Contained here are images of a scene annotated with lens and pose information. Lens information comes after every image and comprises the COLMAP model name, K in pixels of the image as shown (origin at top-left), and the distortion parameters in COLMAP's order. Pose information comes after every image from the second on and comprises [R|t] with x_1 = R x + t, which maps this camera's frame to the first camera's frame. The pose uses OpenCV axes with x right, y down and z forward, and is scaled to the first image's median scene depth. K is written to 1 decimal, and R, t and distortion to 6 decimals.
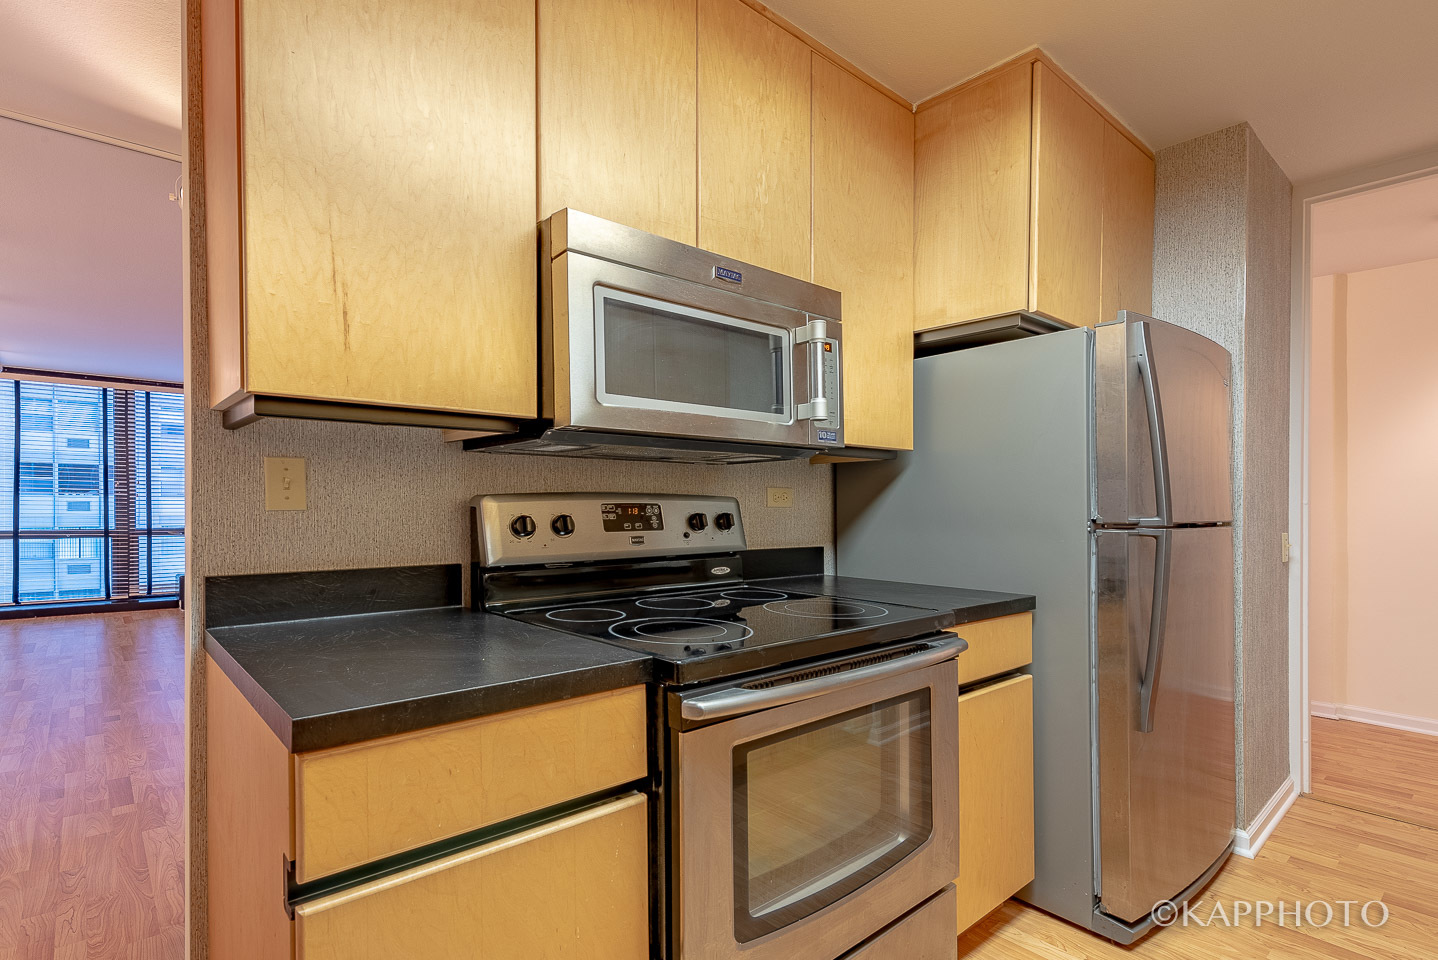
lens RADIAL K [[682.7, 0, 685.6], [0, 682.7, 511.4], [0, 0, 1]] dist [0.012743, -0.000771]
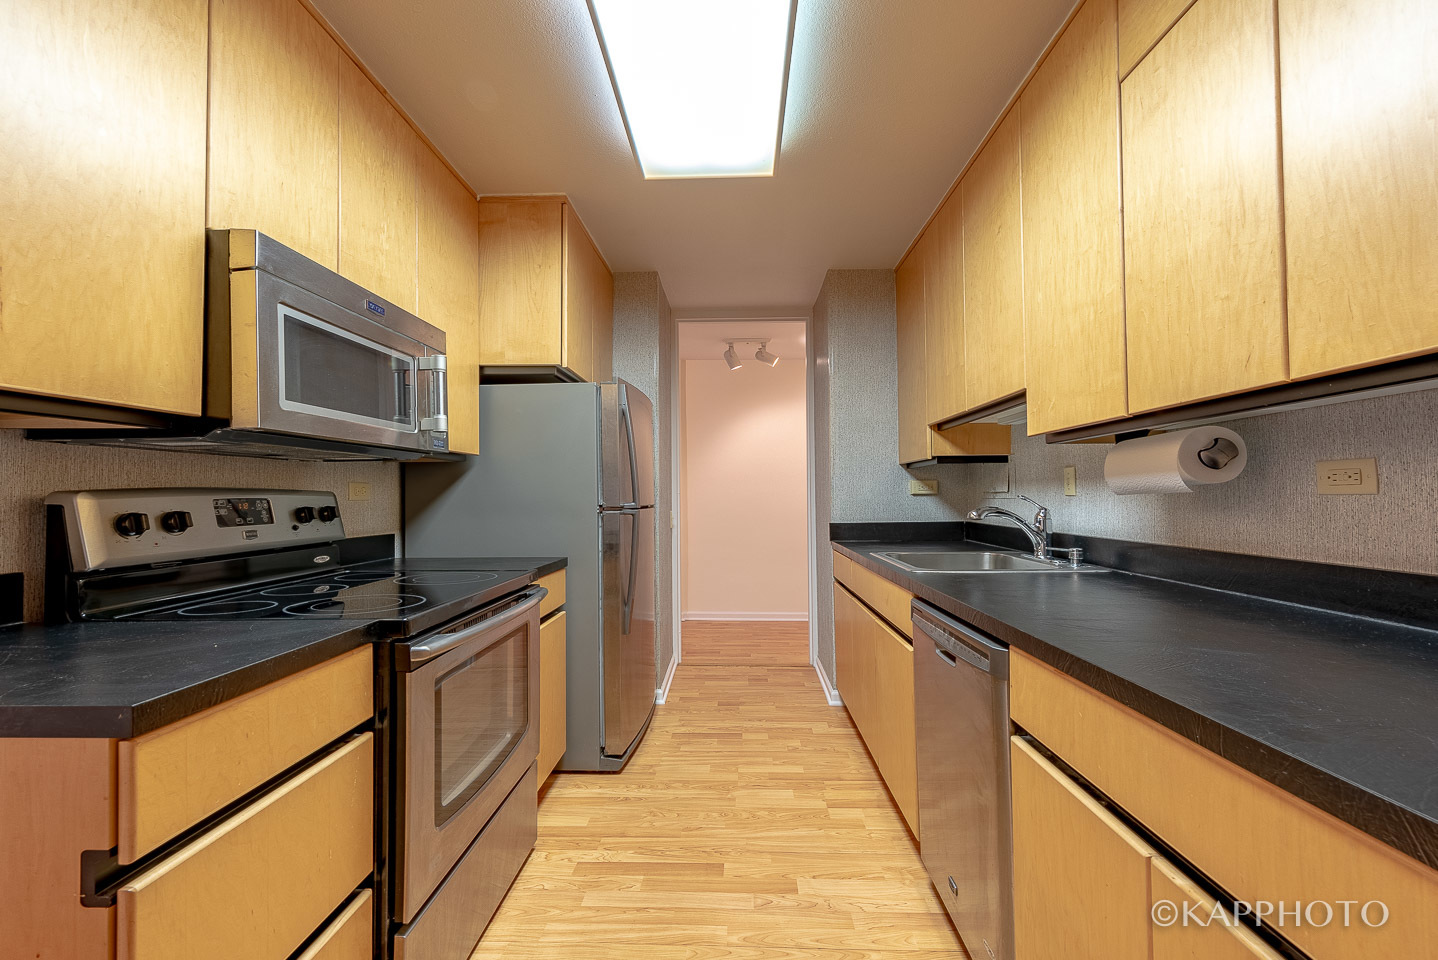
lens RADIAL K [[624.2, 0, 705.8], [0, 624.2, 487.2], [0, 0, 1]] dist [0.000972, -0.000153]
pose [[0.670904, 0.000519, 0.741544, -0.313185], [0.016903, 0.999729, -0.015992, -0.002136], [-0.741352, 0.023263, 0.670713, -0.143407]]
